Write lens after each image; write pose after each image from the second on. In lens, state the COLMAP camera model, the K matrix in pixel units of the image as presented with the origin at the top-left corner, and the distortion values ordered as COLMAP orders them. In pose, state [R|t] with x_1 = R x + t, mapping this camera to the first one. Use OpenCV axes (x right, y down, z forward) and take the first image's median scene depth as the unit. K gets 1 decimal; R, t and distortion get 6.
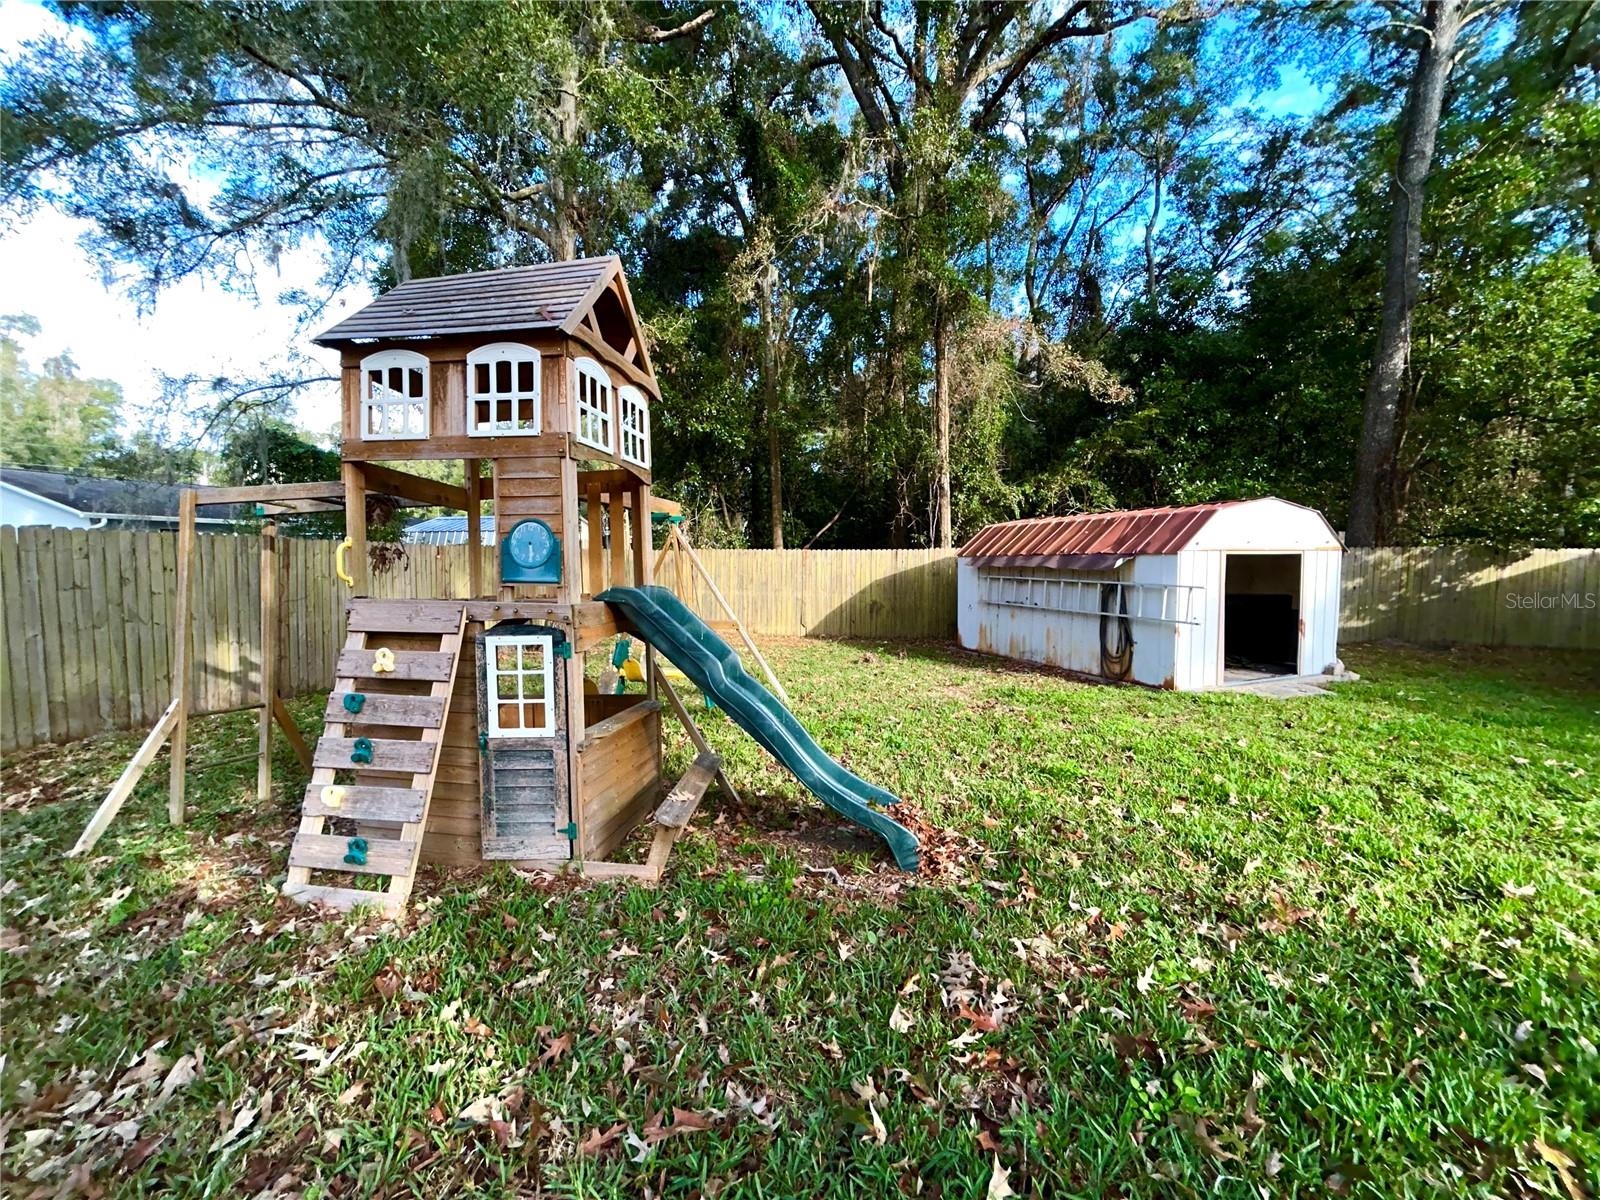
lens RADIAL K [[656.6, 0, 800.0], [0, 656.6, 600.0], [0, 0, 1]] dist [-0.000337, -0.000099]
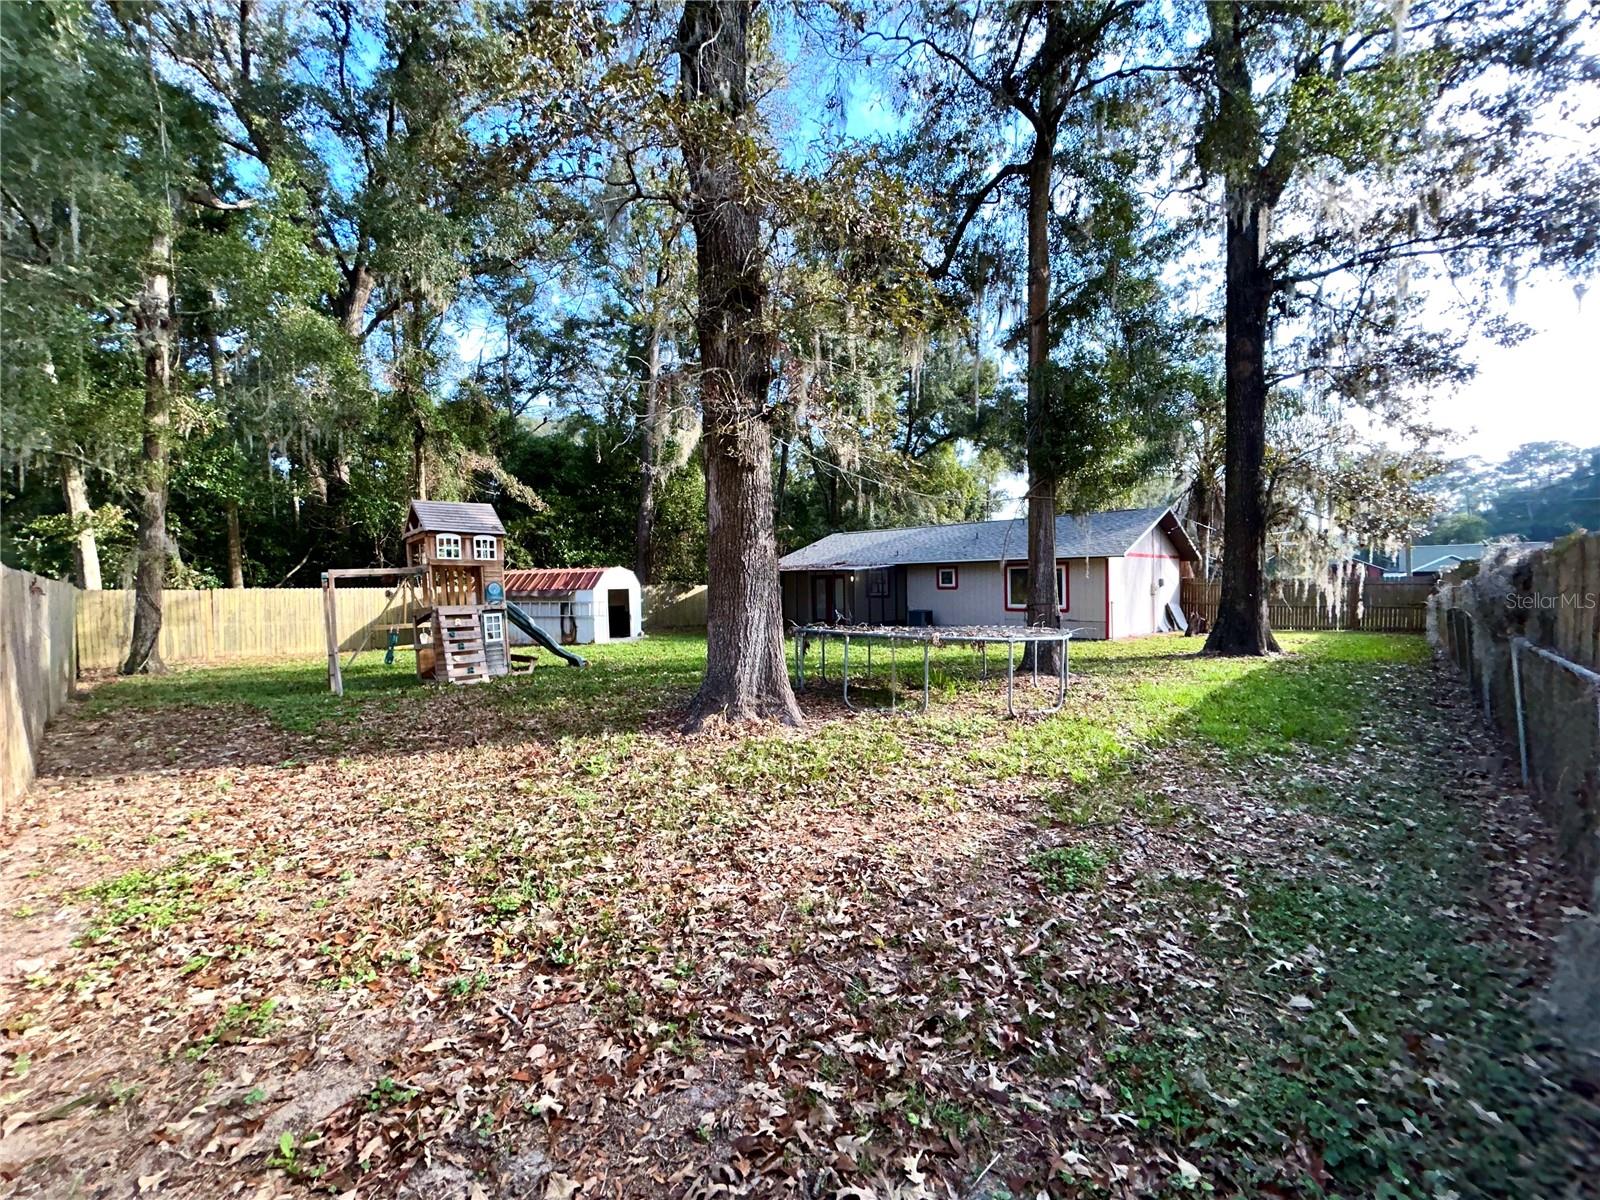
lens RADIAL K [[642.8, 0, 800.0], [0, 642.8, 600.0], [0, 0, 1]] dist [0.001049, 0.000296]
pose [[0.556718, -0.024270, 0.830347, -0.957224], [0.065956, 0.997709, -0.015059, 0.056234], [-0.828079, 0.063150, 0.557043, -0.953208]]
